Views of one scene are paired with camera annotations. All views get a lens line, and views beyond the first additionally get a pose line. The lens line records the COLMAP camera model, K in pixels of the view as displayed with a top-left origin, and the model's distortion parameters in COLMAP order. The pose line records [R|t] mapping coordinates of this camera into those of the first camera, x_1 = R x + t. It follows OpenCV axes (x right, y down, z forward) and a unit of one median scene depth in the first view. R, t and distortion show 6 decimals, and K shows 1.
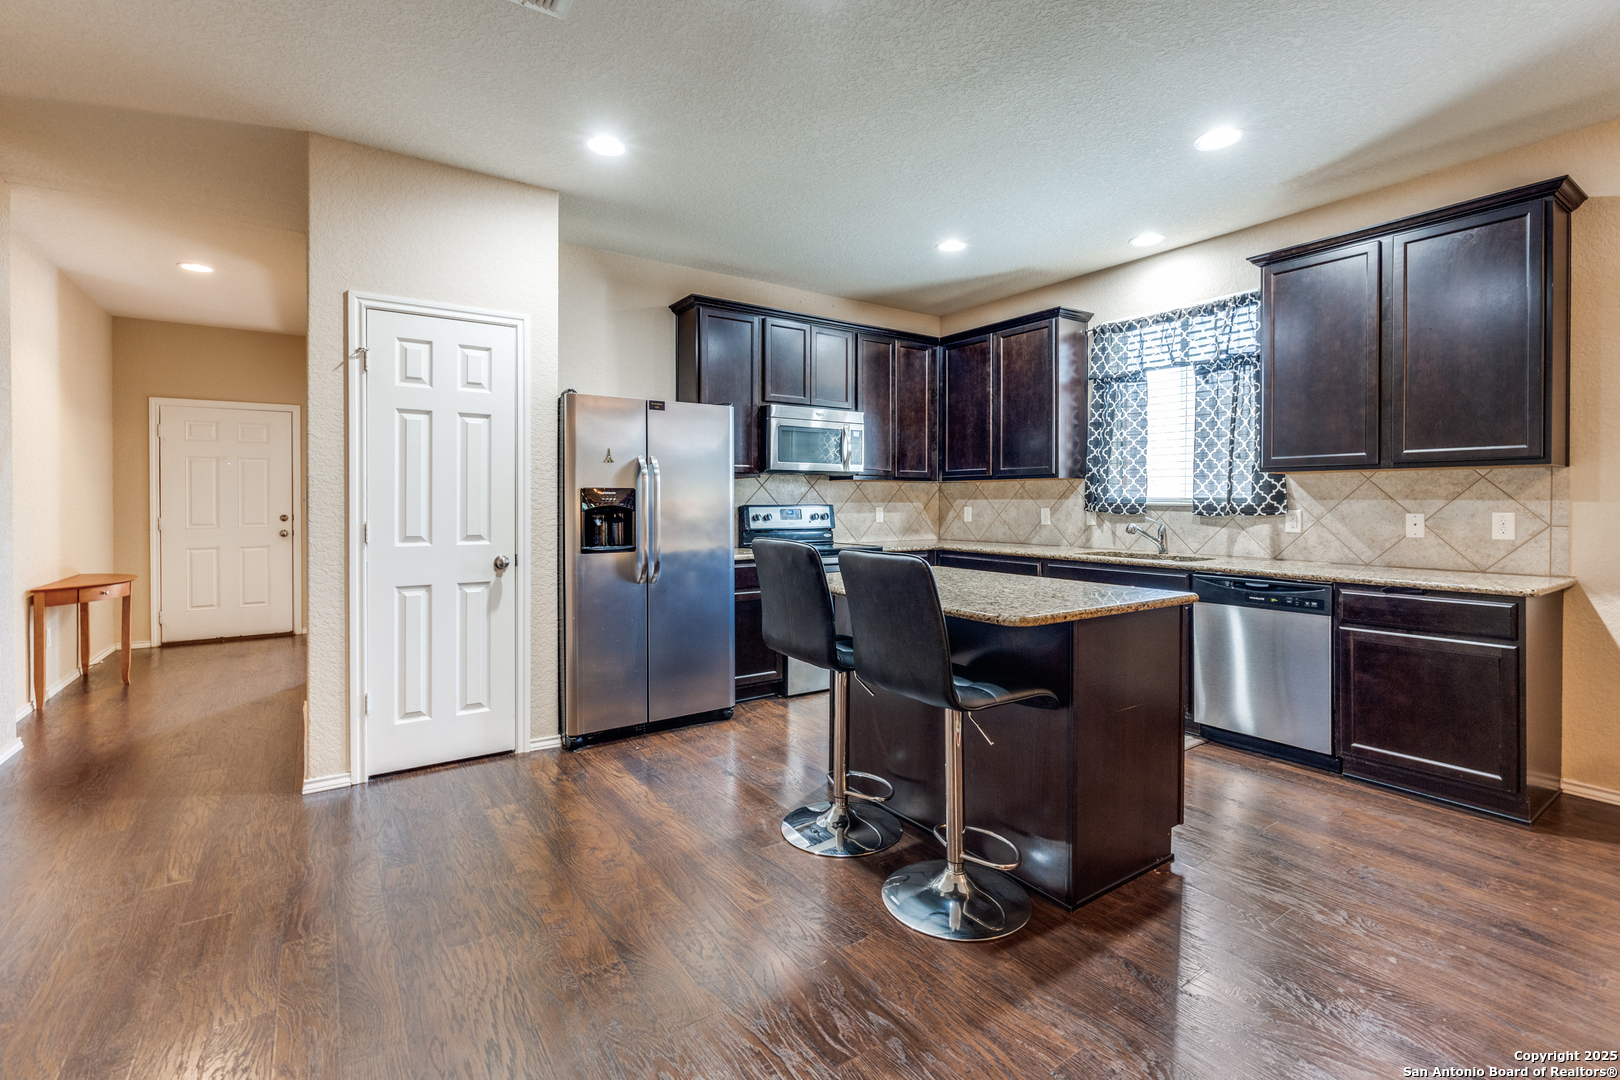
lens RADIAL K [[730.4, 0, 802.8], [0, 730.4, 503.3], [0, 0, 1]] dist [-0.000903, 0.000071]
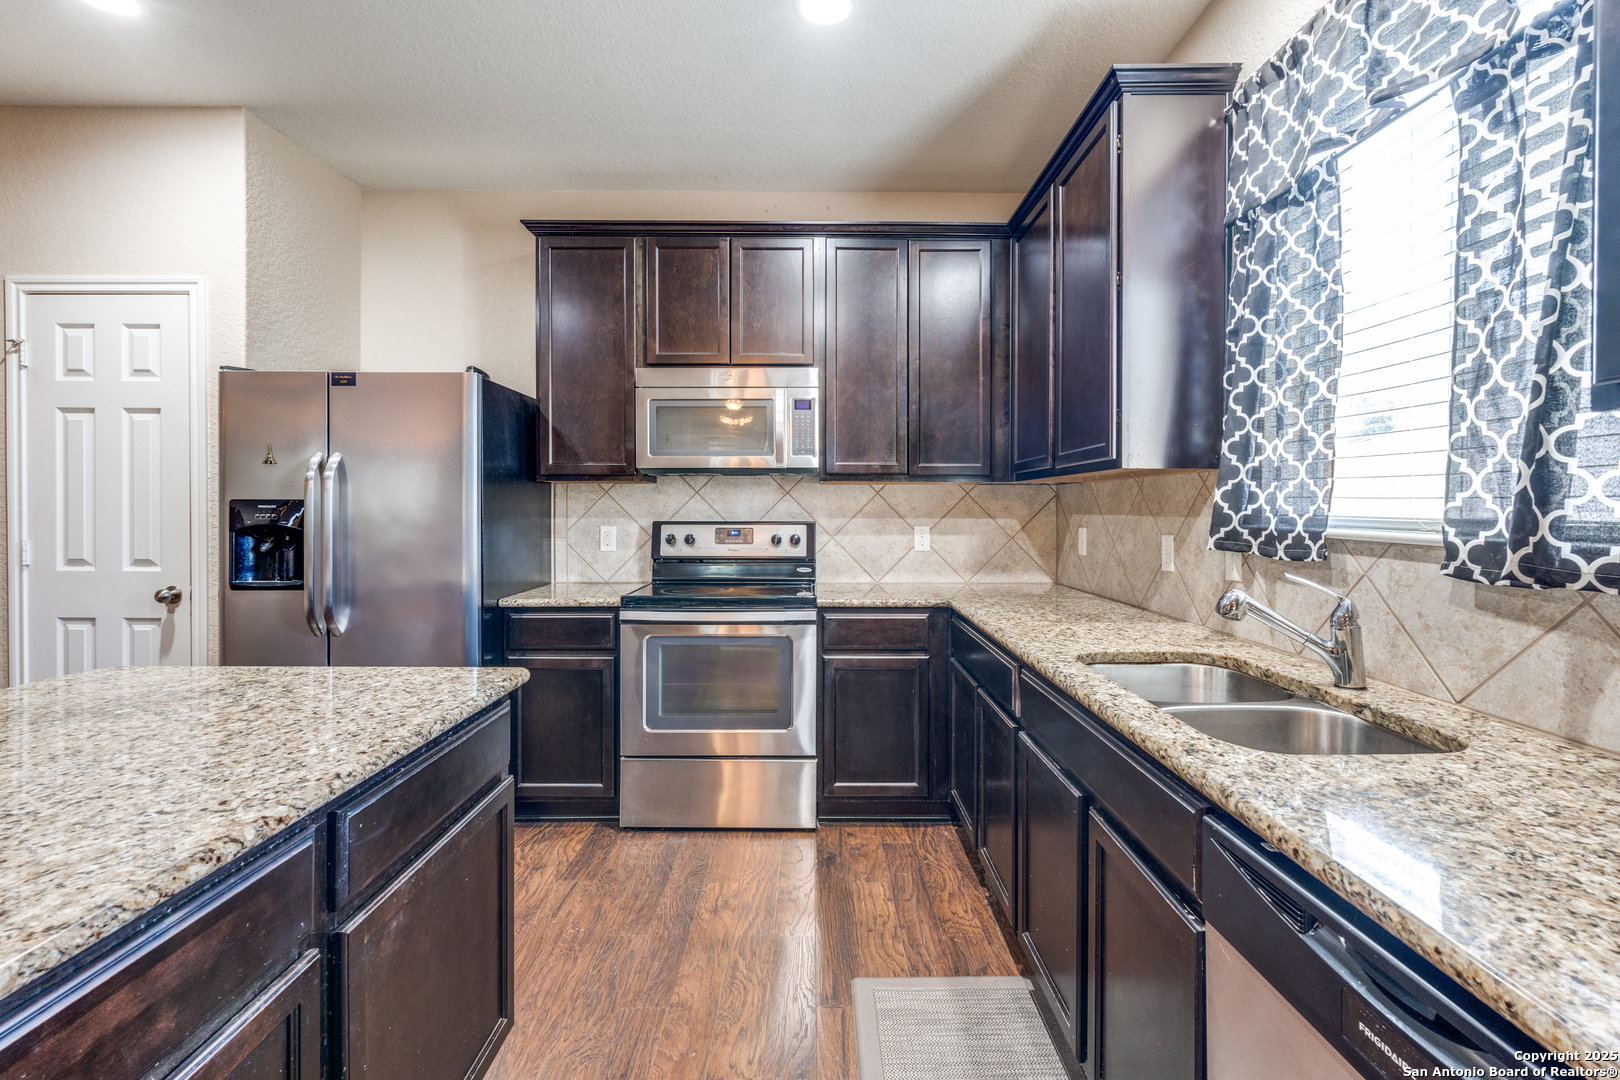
lens RADIAL K [[719.6, 0, 816.3], [0, 719.6, 511.6], [0, 0, 1]] dist [0.001362, 0.000265]
pose [[0.827558, 0.004500, -0.561362, 0.488092], [-0.003053, 0.999989, 0.003515, -0.011238], [0.561372, -0.001196, 0.827563, 0.607502]]
